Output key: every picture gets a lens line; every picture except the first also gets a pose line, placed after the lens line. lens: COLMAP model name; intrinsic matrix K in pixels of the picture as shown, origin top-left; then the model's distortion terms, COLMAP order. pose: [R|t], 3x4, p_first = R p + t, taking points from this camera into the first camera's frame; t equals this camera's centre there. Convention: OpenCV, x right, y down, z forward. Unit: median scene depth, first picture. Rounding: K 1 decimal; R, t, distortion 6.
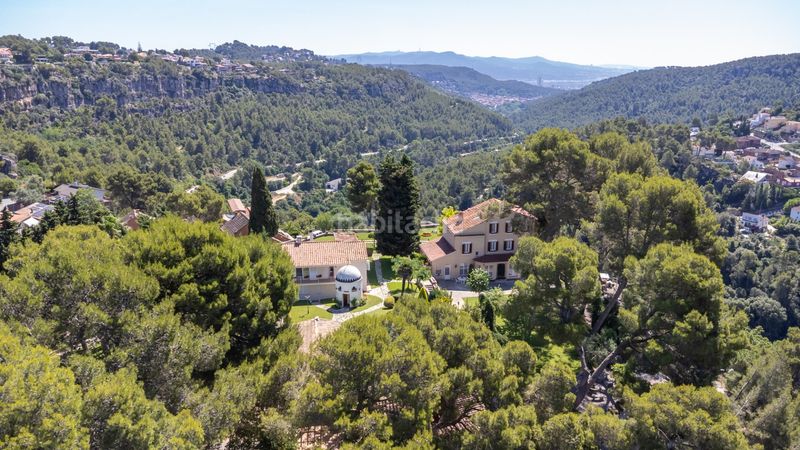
lens RADIAL K [[569.9, 0, 399.6], [0, 569.9, 222.9], [0, 0, 1]] dist [0.014768, -0.029625]
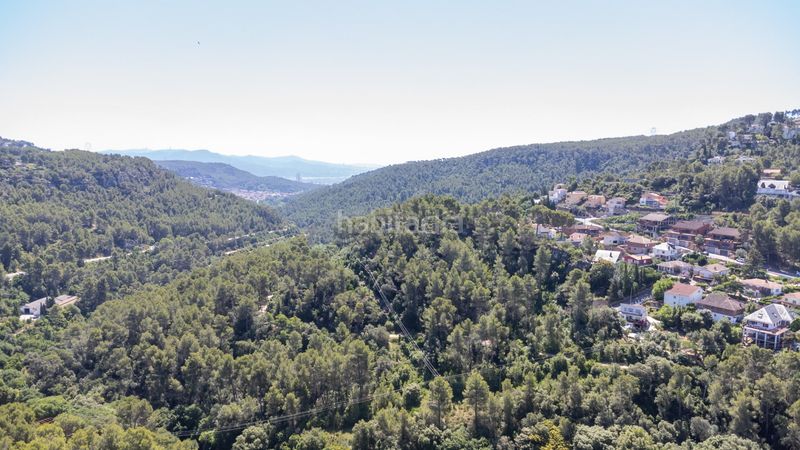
lens RADIAL K [[569.9, 0, 402.4], [0, 569.9, 224.8], [0, 0, 1]] dist [0.014768, -0.029625]
pose [[0.914393, -0.040177, 0.402829, 0.009912], [0.105402, 0.984372, -0.141076, -0.015566], [-0.390865, 0.171458, 0.904338, 0.140312]]
